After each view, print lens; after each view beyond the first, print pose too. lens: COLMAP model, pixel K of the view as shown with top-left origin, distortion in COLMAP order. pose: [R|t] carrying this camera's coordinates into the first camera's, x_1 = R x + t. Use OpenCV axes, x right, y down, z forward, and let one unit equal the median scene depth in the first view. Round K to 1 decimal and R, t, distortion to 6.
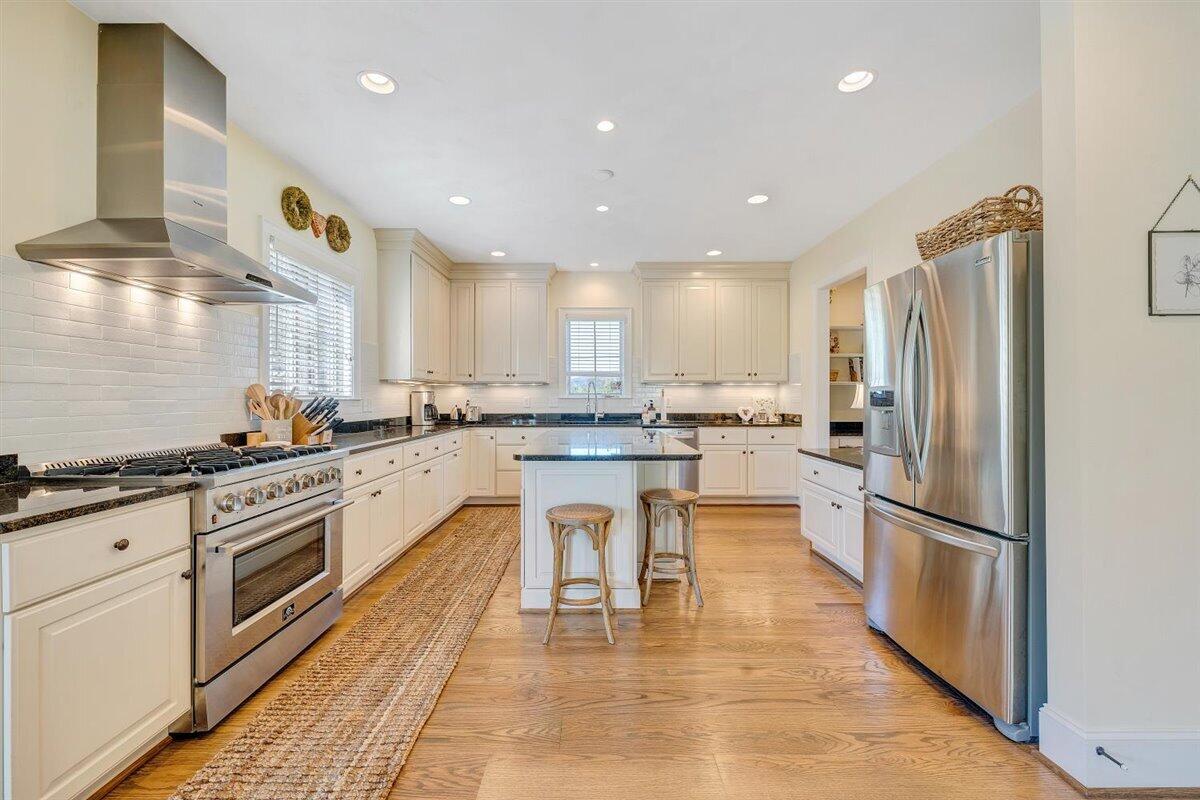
lens RADIAL K [[485.2, 0, 600.0], [0, 485.2, 400.0], [0, 0, 1]] dist [0.000630, -0.000079]
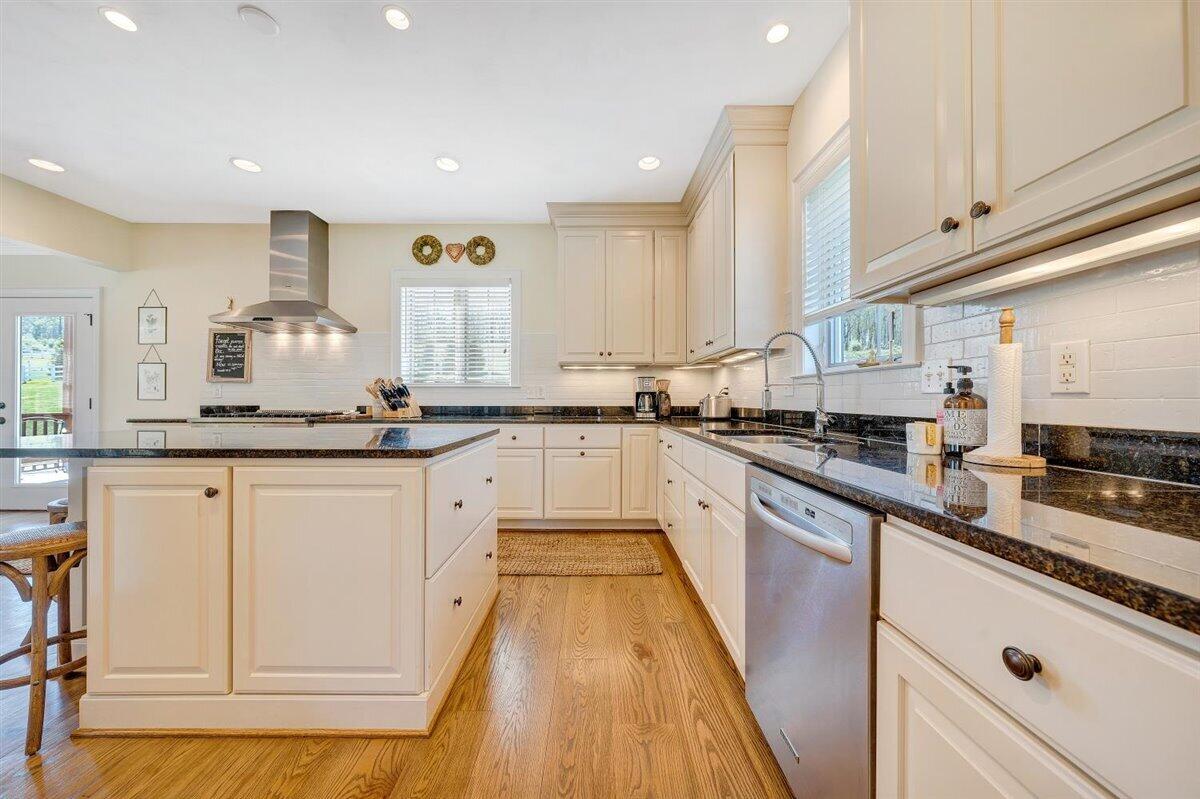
lens RADIAL K [[415.9, 0, 600.0], [0, 415.9, 399.5], [0, 0, 1]] dist [-0.000598, -0.000035]
pose [[-0.004885, -0.000490, -0.999988, 0.462918], [-0.006584, 0.999978, -0.000458, 0.027556], [0.999966, 0.006582, -0.004888, 1.216662]]
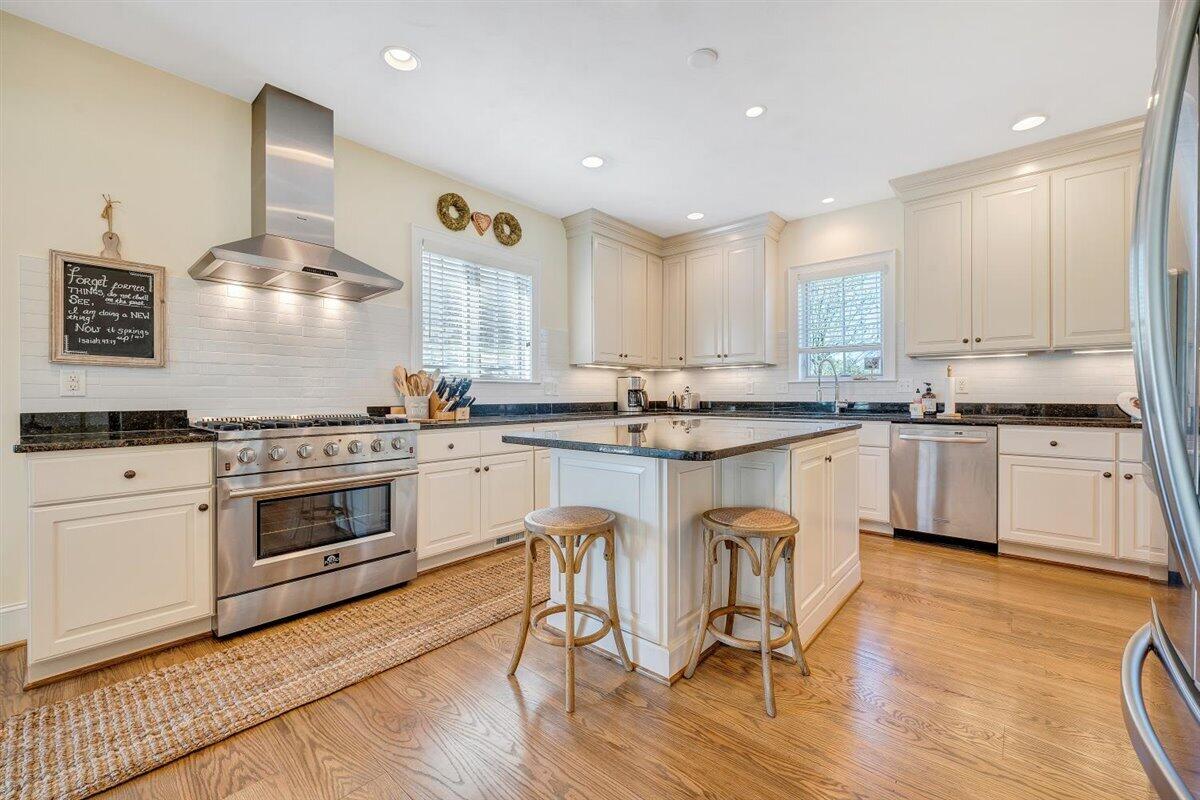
lens RADIAL K [[485.2, 0, 600.0], [0, 485.2, 400.0], [0, 0, 1]] dist [0.000630, -0.000079]
pose [[0.750154, 0.005141, -0.661244, 0.308676], [-0.000905, 0.999977, 0.006748, 0.029204], [0.661263, -0.004463, 0.750141, 0.301651]]
